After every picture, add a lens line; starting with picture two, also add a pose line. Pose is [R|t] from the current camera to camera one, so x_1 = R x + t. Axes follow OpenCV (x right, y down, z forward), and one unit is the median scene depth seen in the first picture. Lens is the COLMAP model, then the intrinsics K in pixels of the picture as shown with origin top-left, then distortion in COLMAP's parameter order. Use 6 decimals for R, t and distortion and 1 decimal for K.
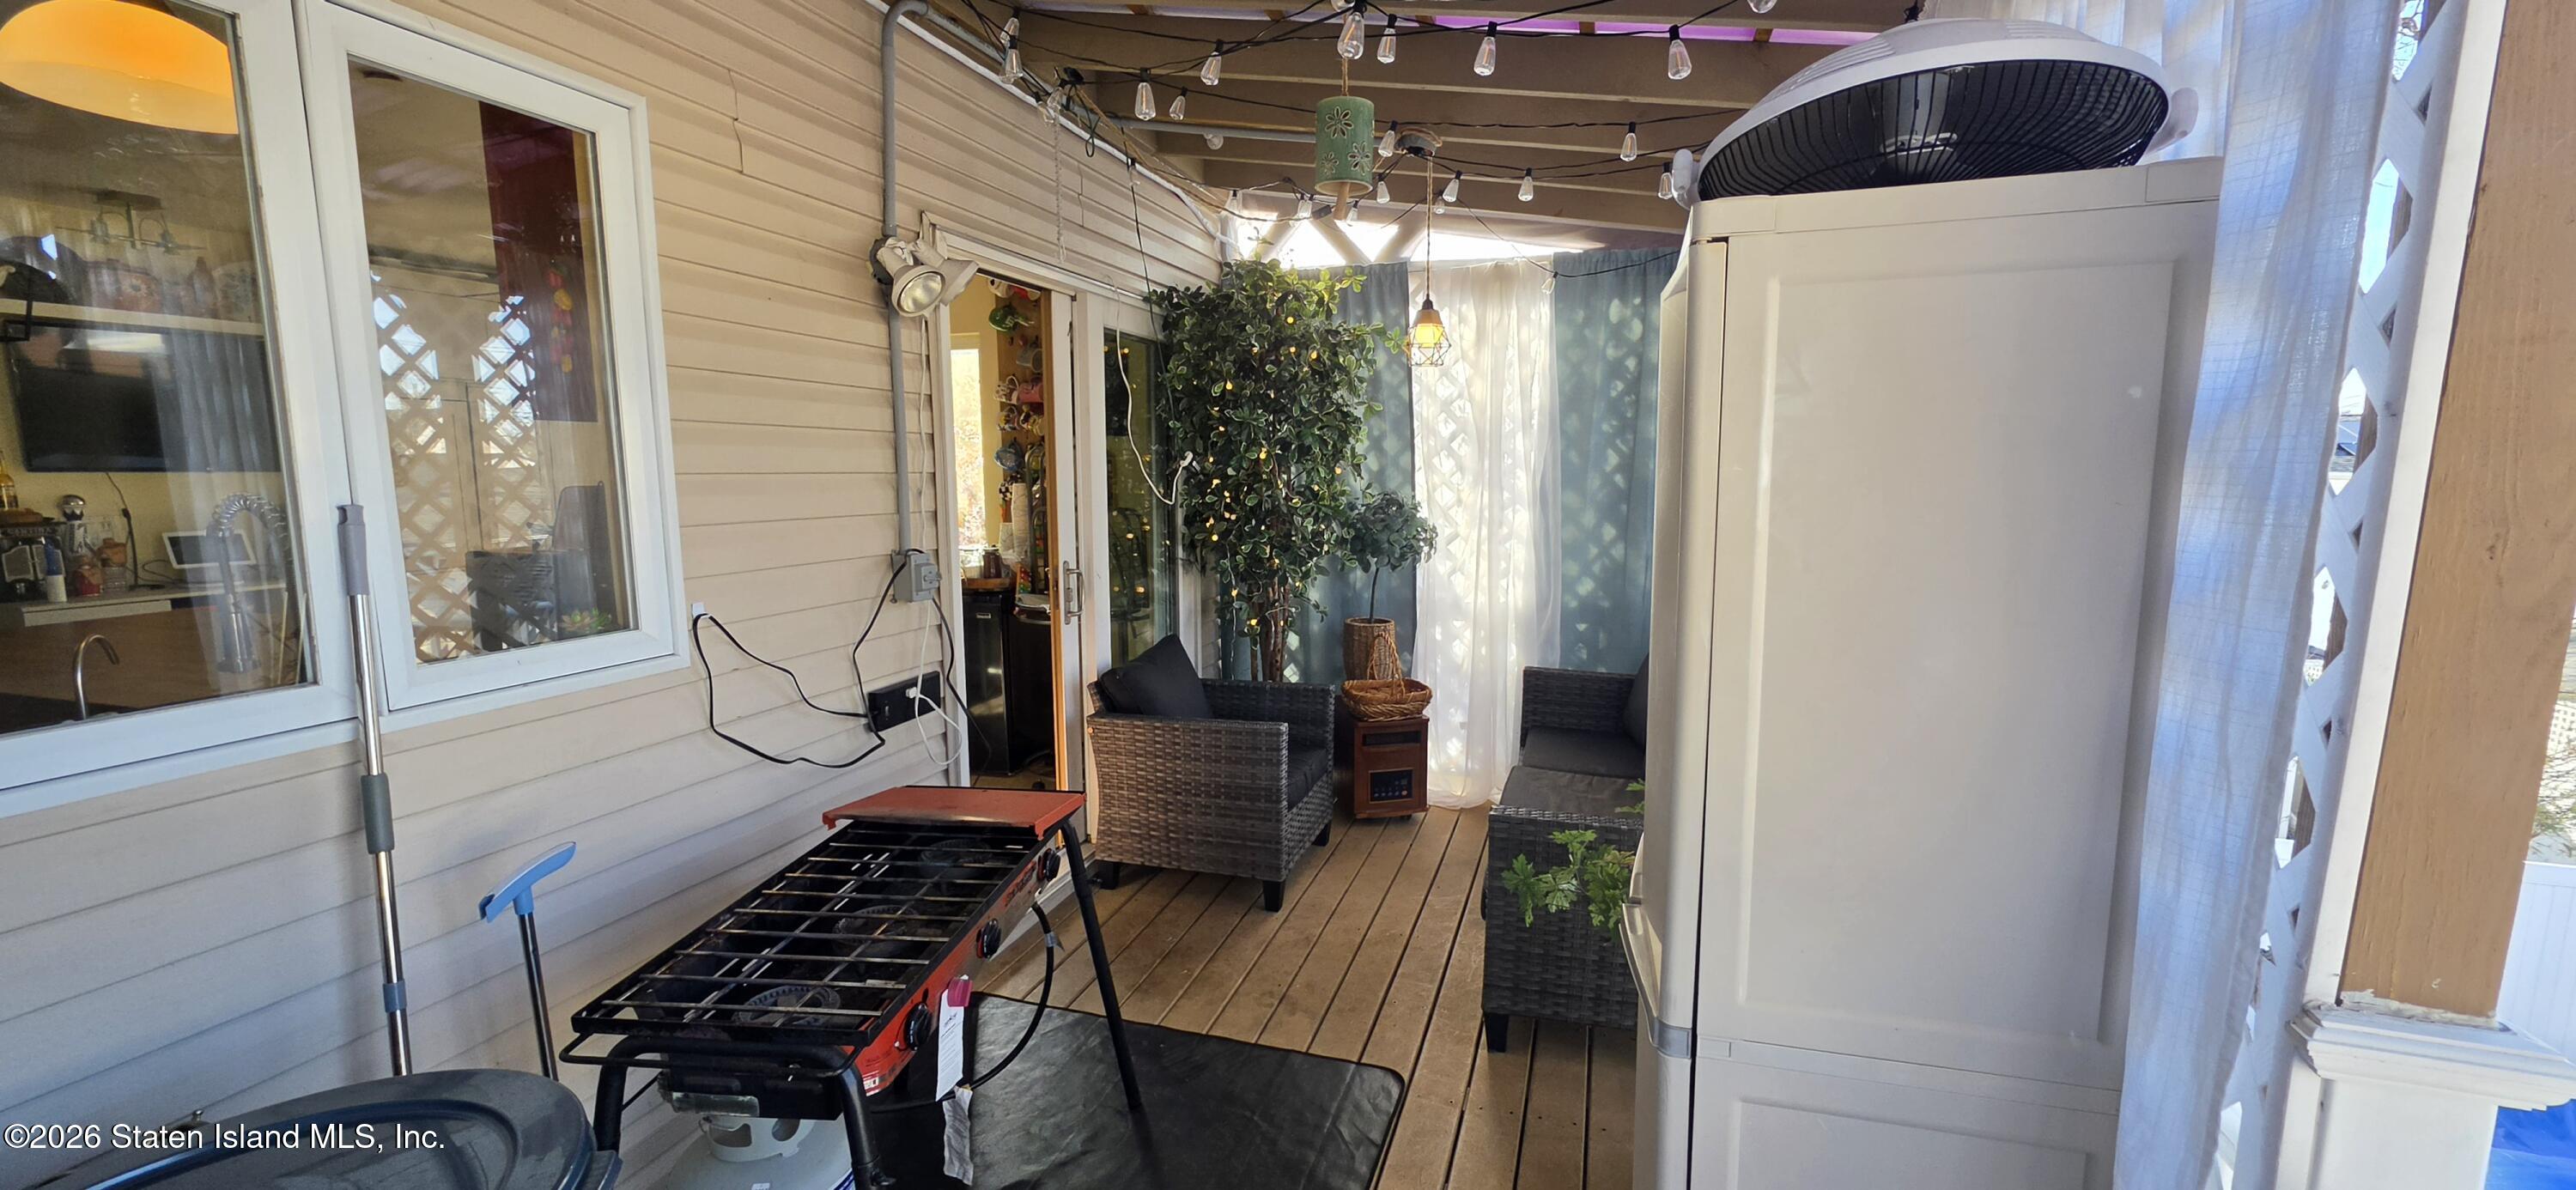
lens RADIAL K [[1038.5, 0, 1296.6], [0, 1038.5, 611.0], [0, 0, 1]] dist [-0.000595, -0.000139]
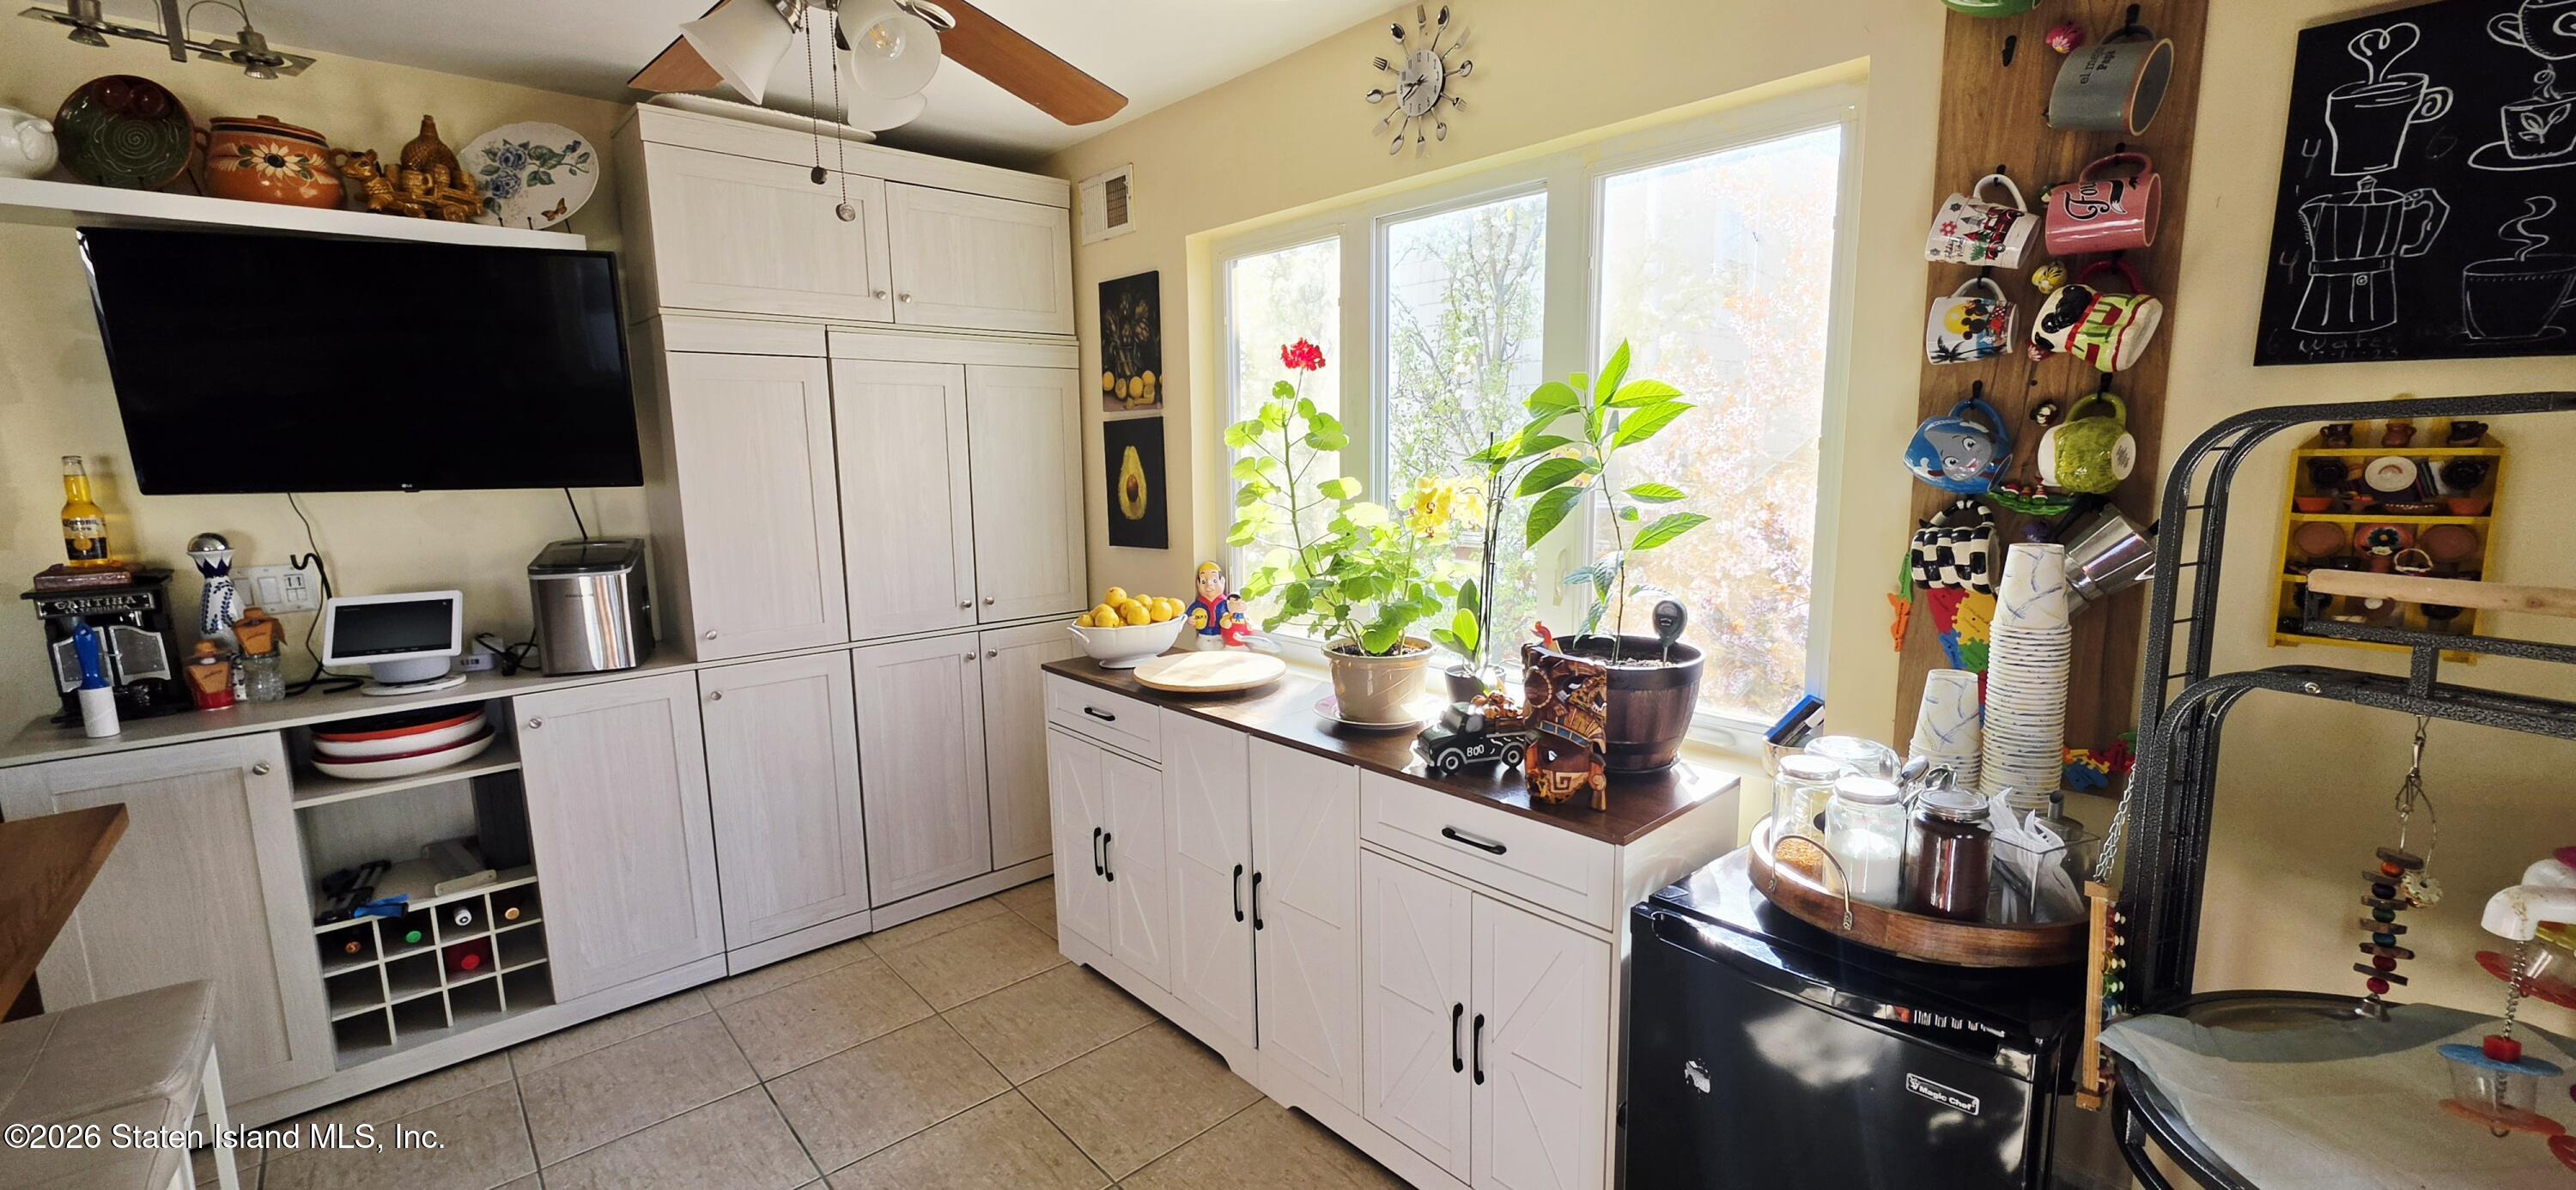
lens RADIAL K [[1038.5, 0, 1296.3], [0, 1038.5, 598.6], [0, 0, 1]] dist [-0.000595, -0.000139]
pose [[0.850115, 0.070616, -0.521840, -0.285974], [-0.060711, 0.997503, 0.036082, -0.106739], [0.523085, 0.001007, 0.852280, 0.657762]]
